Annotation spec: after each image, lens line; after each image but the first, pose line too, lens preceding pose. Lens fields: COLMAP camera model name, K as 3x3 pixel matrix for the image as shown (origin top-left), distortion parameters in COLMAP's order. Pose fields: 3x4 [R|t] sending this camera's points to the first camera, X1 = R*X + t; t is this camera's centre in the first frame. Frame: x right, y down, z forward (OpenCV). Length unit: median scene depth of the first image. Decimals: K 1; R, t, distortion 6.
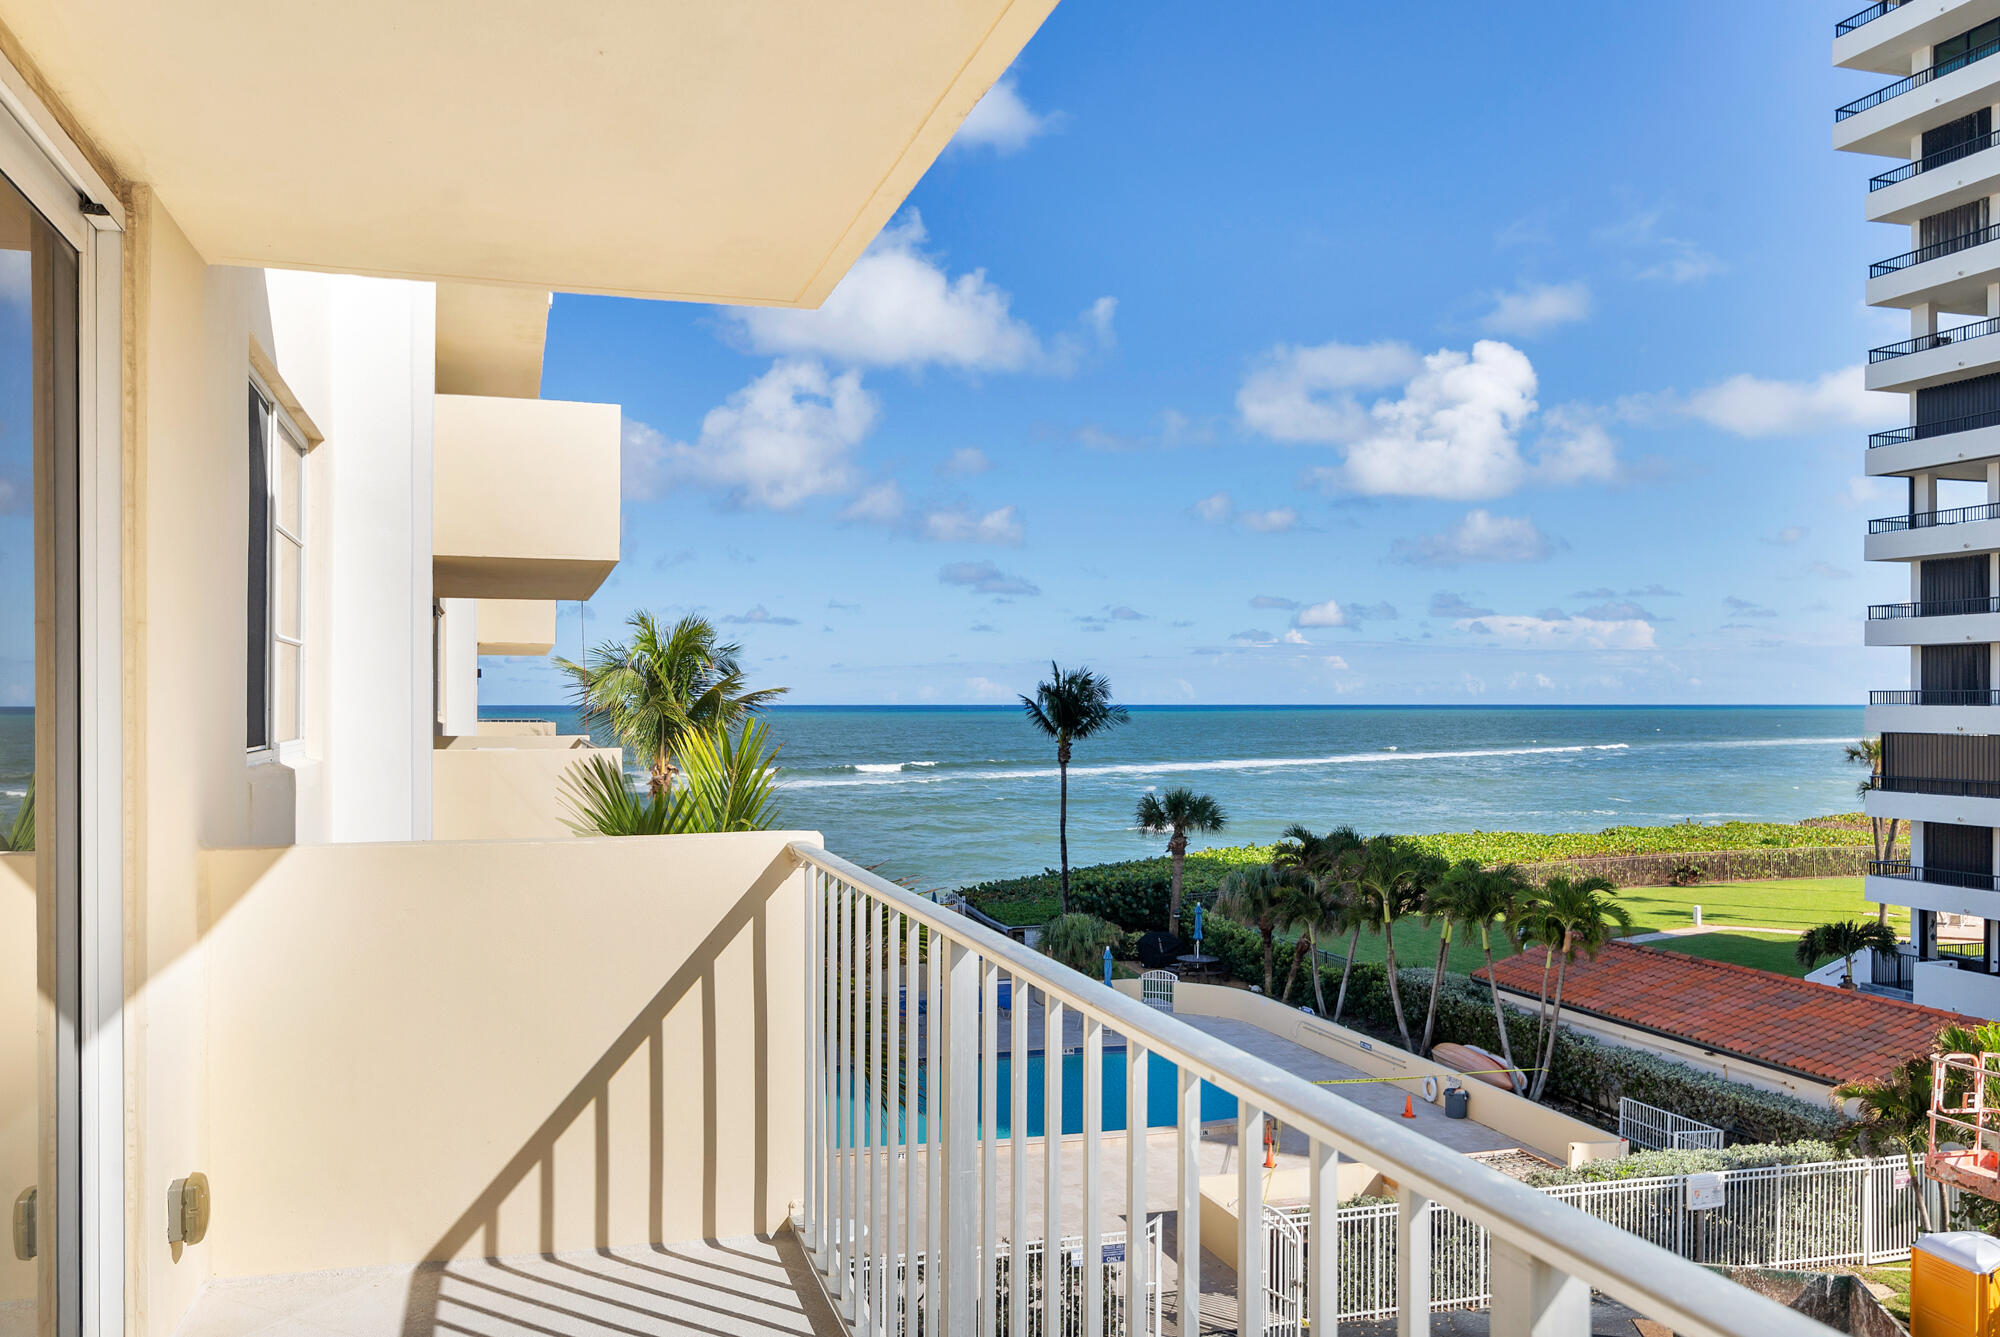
lens RADIAL K [[1599.4, 0, 973.1], [0, 1599.4, 700.6], [0, 0, 1]] dist [0.002468, -0.005065]
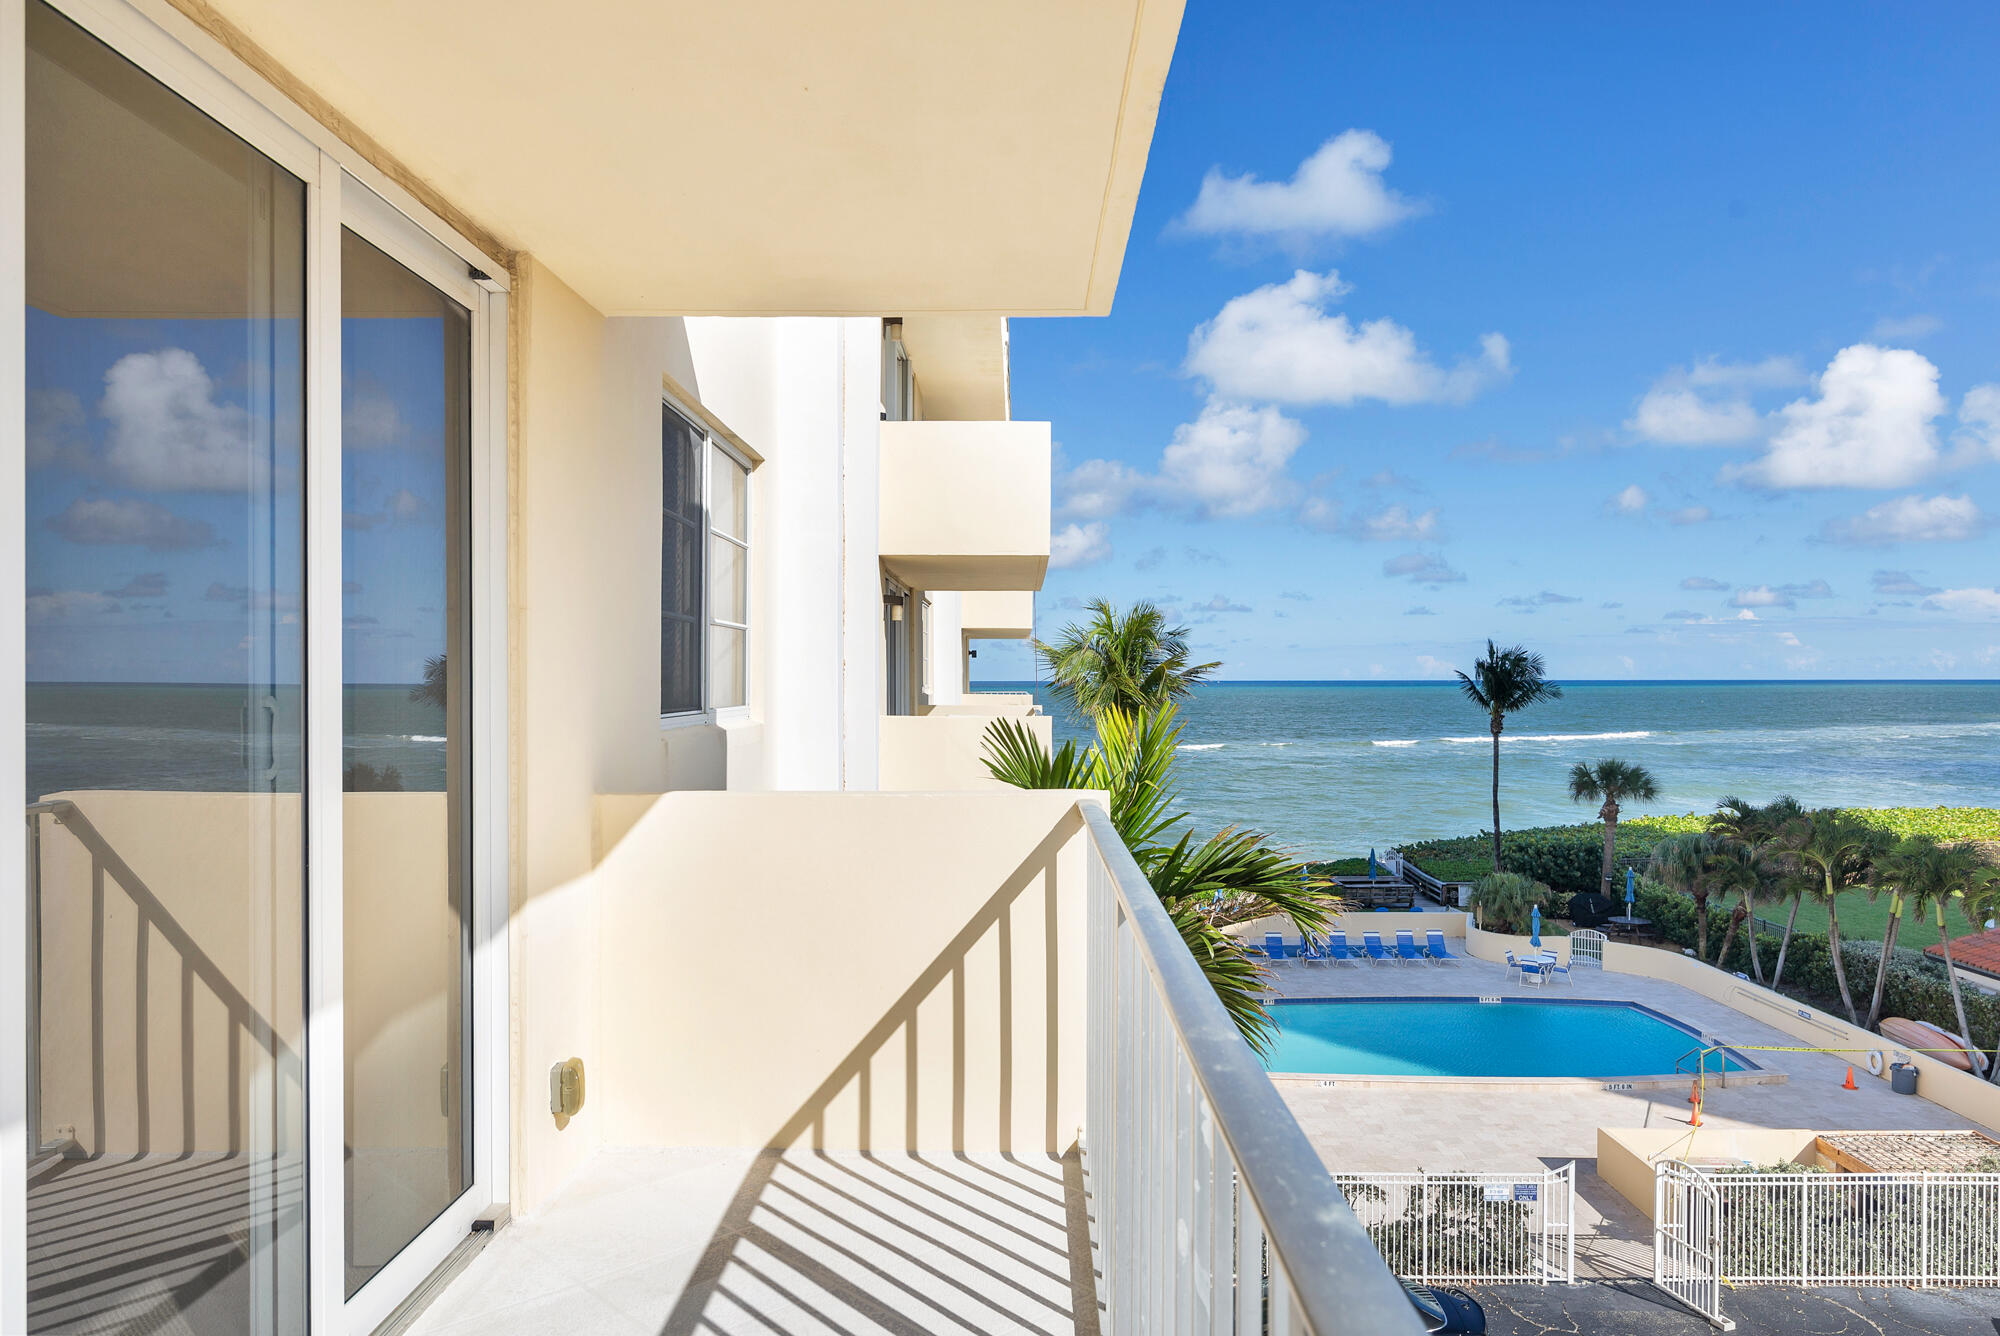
lens RADIAL K [[1379.8, 0, 1000.4], [0, 1379.8, 682.0], [0, 0, 1]] dist [0.002099, -0.002137]
pose [[0.955143, -0.000186, -0.296145, 0.020756], [0.001318, 0.999993, 0.003622, 0.000583], [0.296142, -0.003850, 0.955136, 0.013429]]
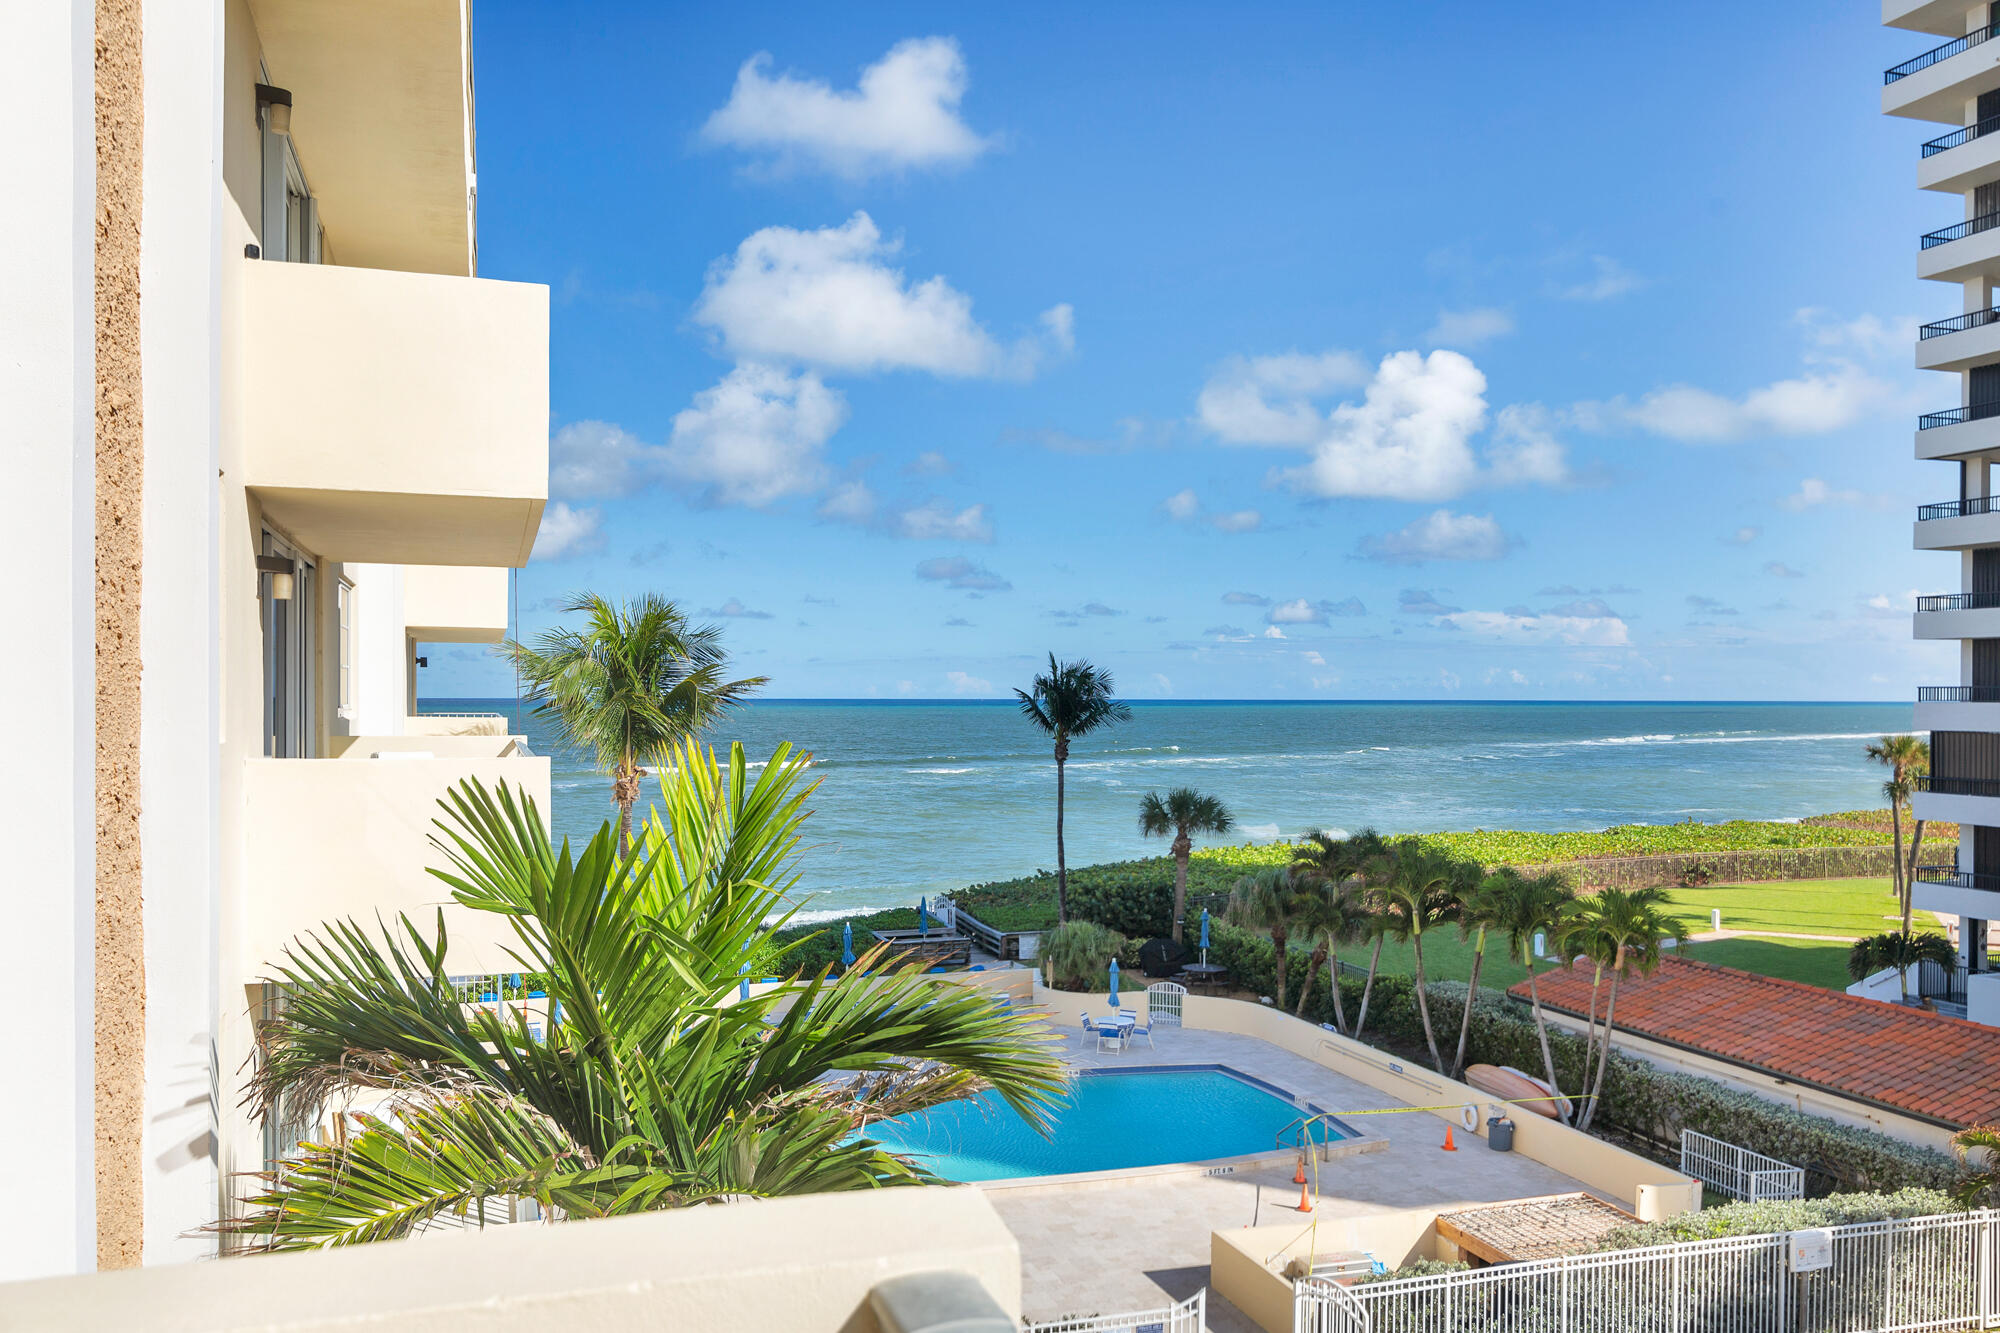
lens RADIAL K [[1546.9, 0, 999.9], [0, 1546.9, 709.2], [0, 0, 1]] dist [0.005483, 0.001521]
pose [[0.999396, 0.002861, 0.034643, -0.018580], [-0.003189, 0.999950, 0.009425, 0.000202], [-0.034615, -0.009530, 0.999355, 0.137743]]
